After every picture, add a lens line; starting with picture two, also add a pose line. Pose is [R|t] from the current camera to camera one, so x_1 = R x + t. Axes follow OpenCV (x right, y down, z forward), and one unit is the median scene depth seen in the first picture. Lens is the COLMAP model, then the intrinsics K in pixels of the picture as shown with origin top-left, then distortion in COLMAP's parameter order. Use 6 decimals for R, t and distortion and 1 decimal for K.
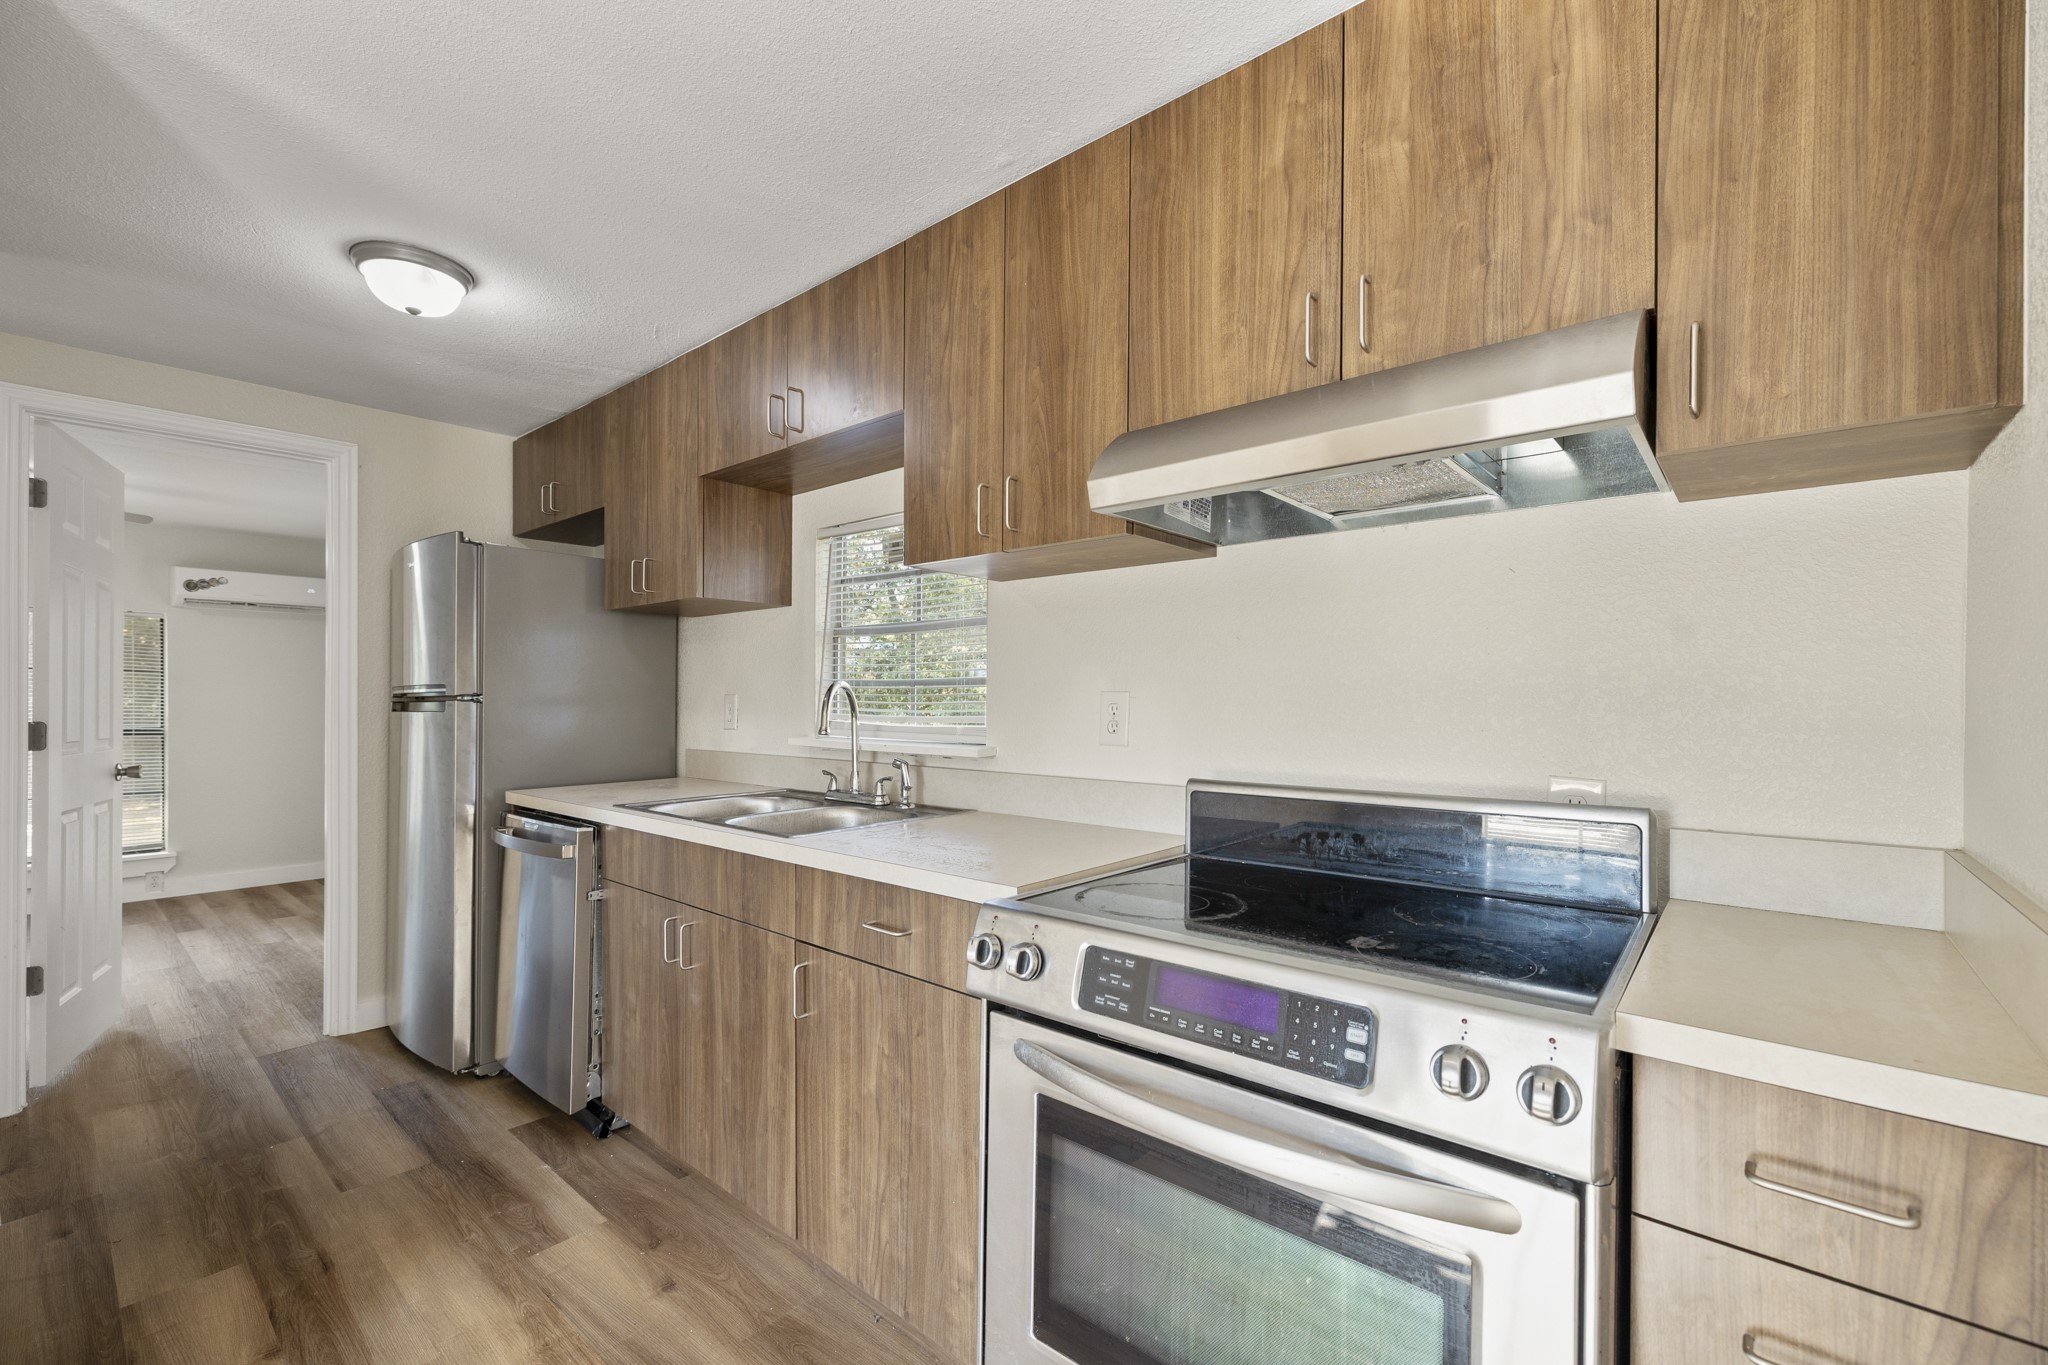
lens RADIAL K [[890.8, 0, 1029.6], [0, 890.8, 701.0], [0, 0, 1]] dist [0.032696, -0.000096]
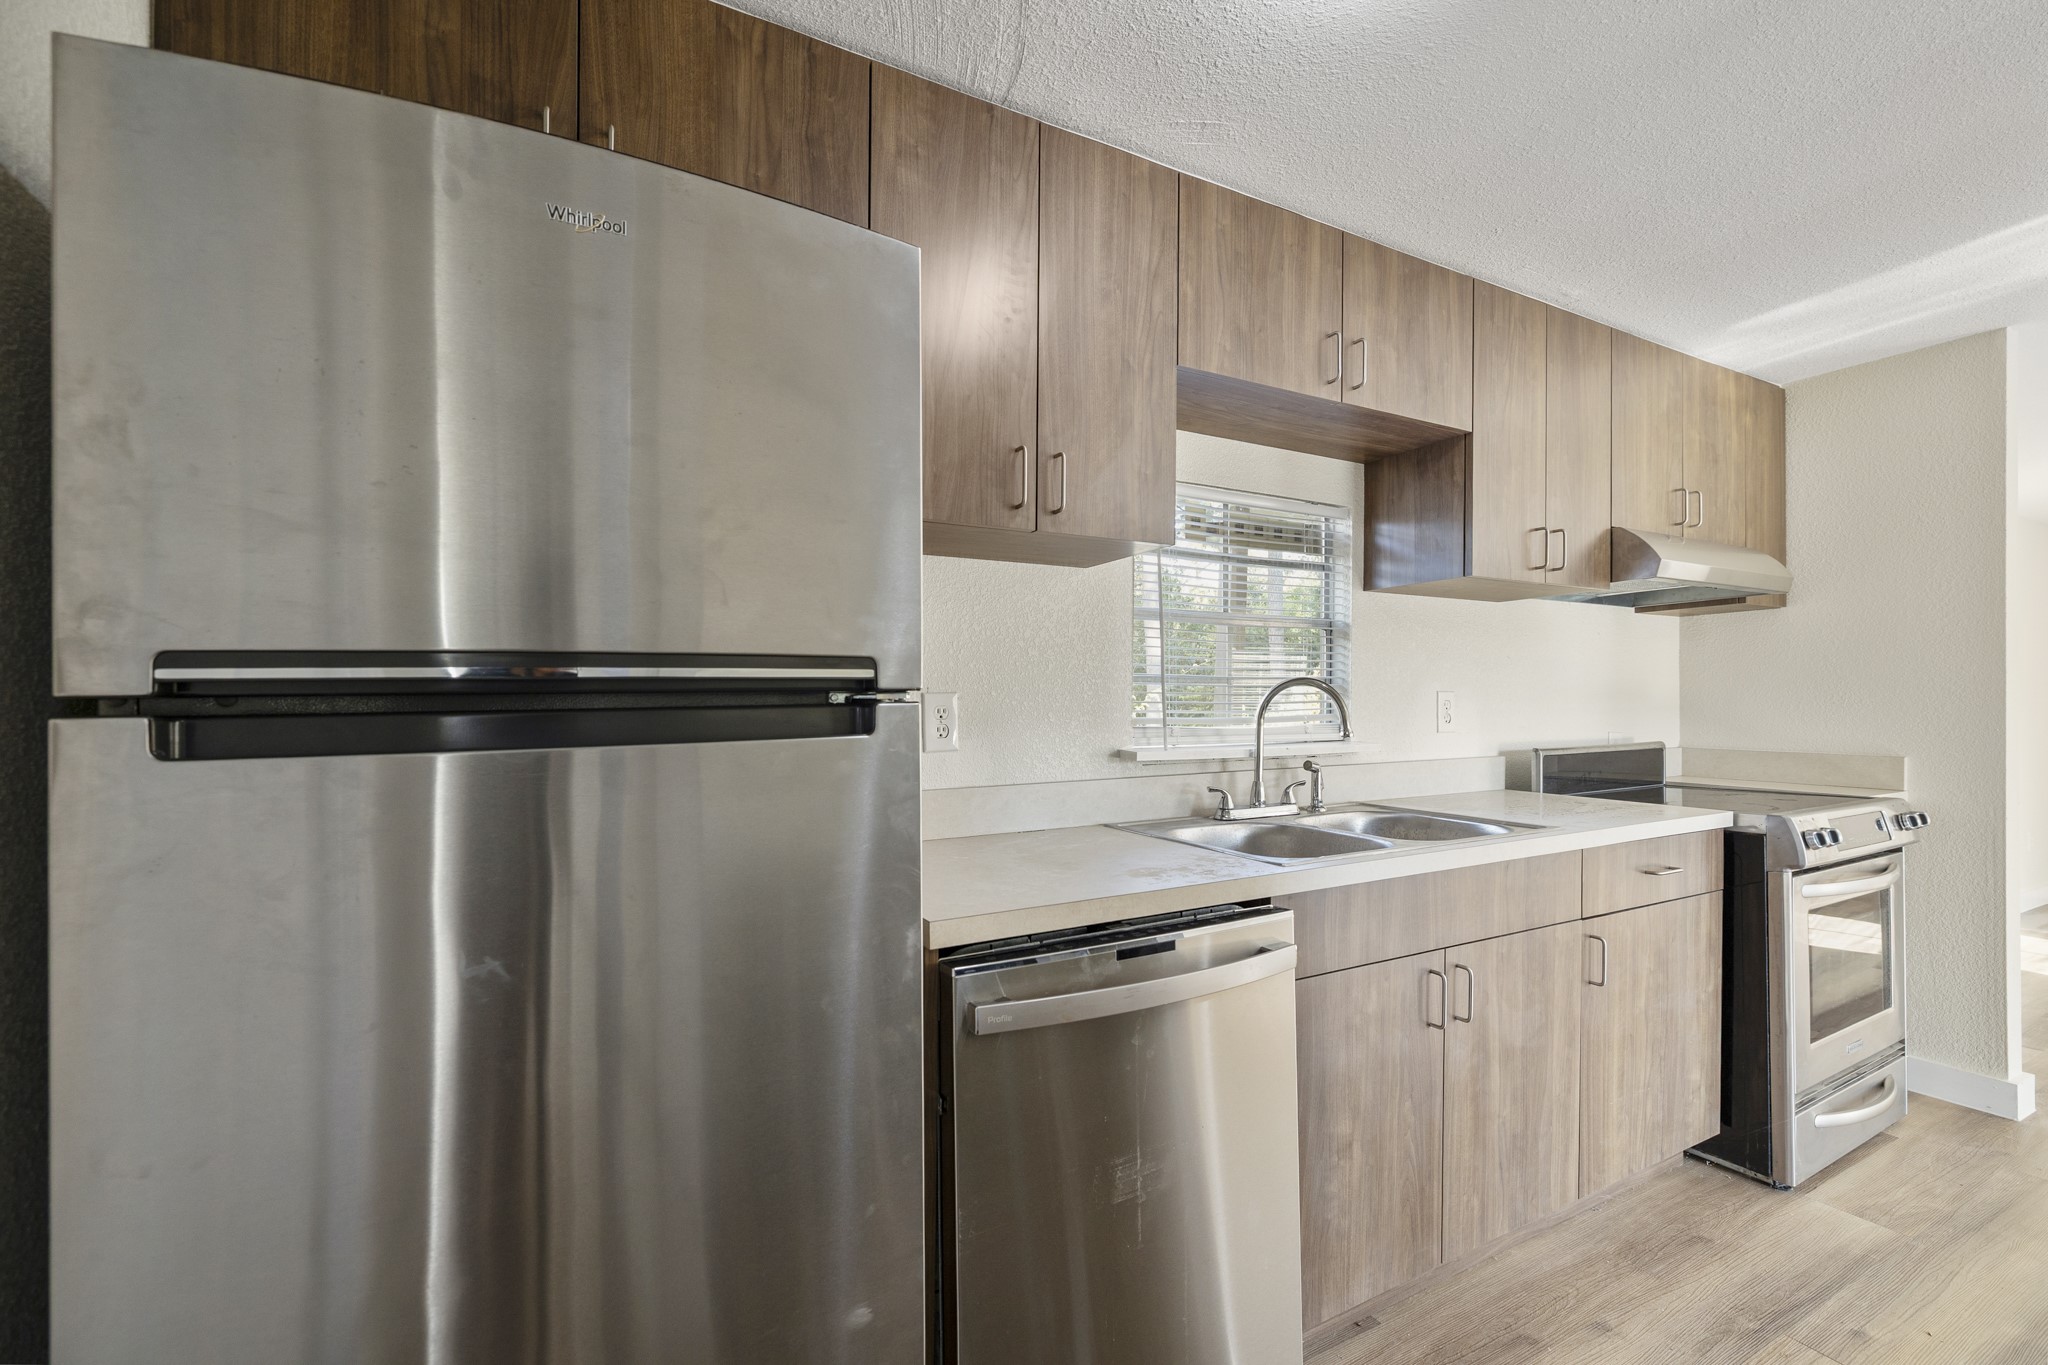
lens RADIAL K [[890.8, 0, 1029.6], [0, 890.8, 701.0], [0, 0, 1]] dist [0.032696, -0.000096]
pose [[0.317187, -0.009693, 0.948314, -1.377407], [0.004857, 0.999951, 0.008596, -0.008531], [-0.948351, 0.001879, 0.317218, 1.179167]]
